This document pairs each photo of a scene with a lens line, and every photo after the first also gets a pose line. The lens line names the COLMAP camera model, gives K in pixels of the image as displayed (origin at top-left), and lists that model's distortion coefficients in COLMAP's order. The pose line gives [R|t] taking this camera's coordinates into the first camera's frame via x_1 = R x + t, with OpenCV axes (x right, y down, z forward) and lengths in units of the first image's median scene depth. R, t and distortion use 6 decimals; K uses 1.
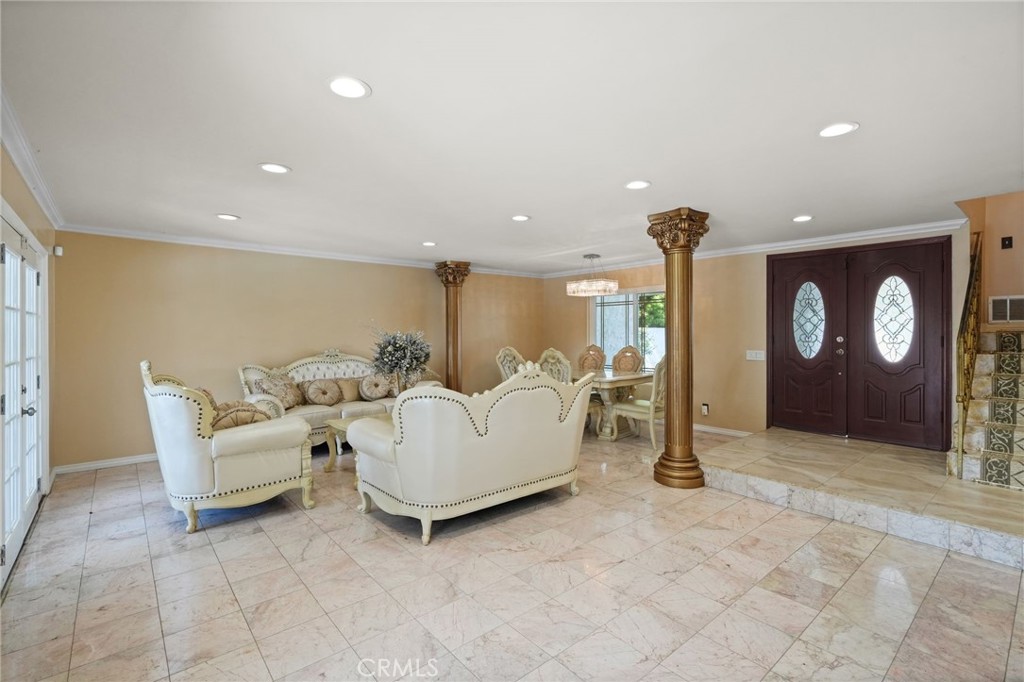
lens RADIAL K [[466.7, 0, 510.1], [0, 466.7, 335.1], [0, 0, 1]] dist [-0.009921, 0.004147]
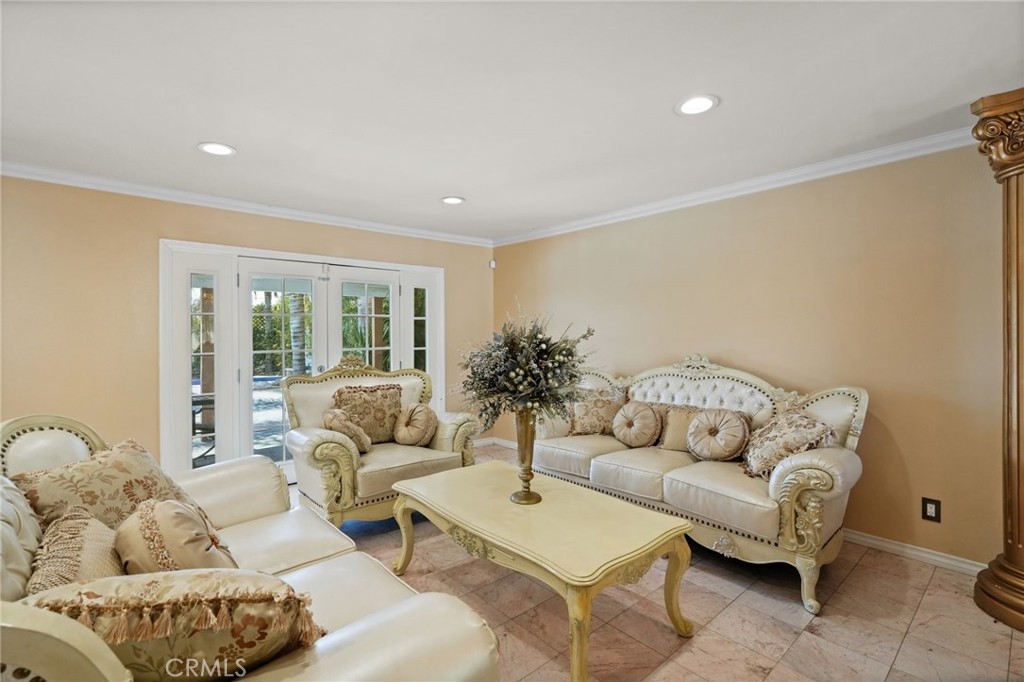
lens RADIAL K [[466.7, 0, 515.1], [0, 466.7, 332.2], [0, 0, 1]] dist [-0.009921, 0.004147]
pose [[0.022074, -0.001485, -0.999755, 0.388423], [0.001470, 0.999998, -0.001453, 0.001630], [0.999755, -0.001438, 0.022076, 1.447076]]
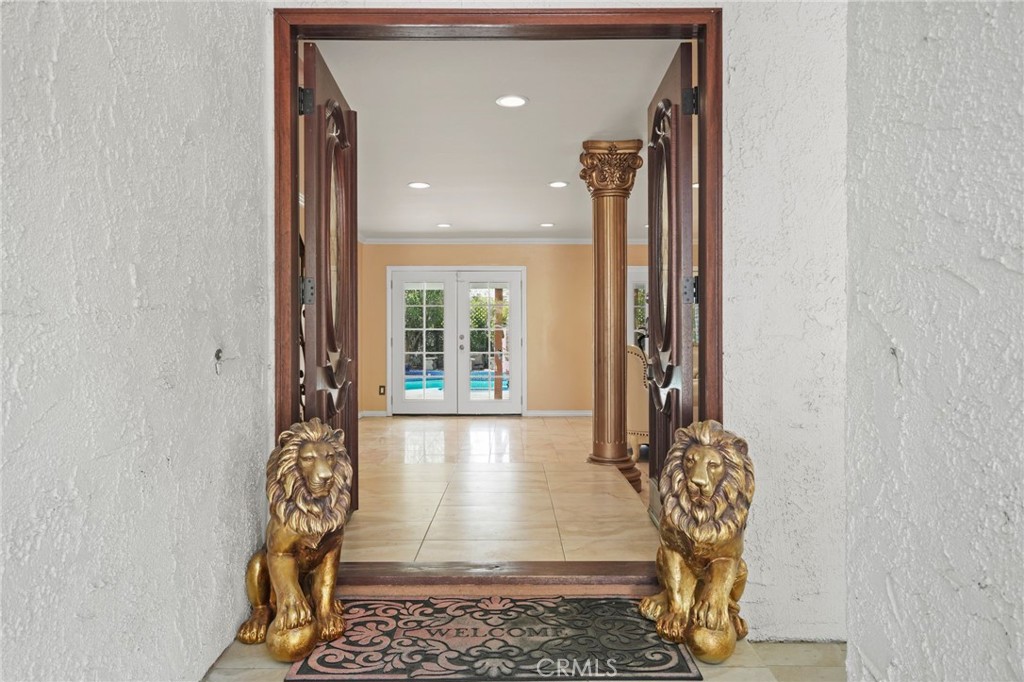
lens RADIAL K [[680.2, 0, 510.6], [0, 680.2, 335.3], [0, 0, 1]] dist [0.008770, 0.001755]
pose [[-0.649022, 0.000139, -0.760769, 1.797899], [-0.002815, 0.999993, 0.002584, 0.070826], [0.760764, 0.003819, -0.649017, 2.167412]]
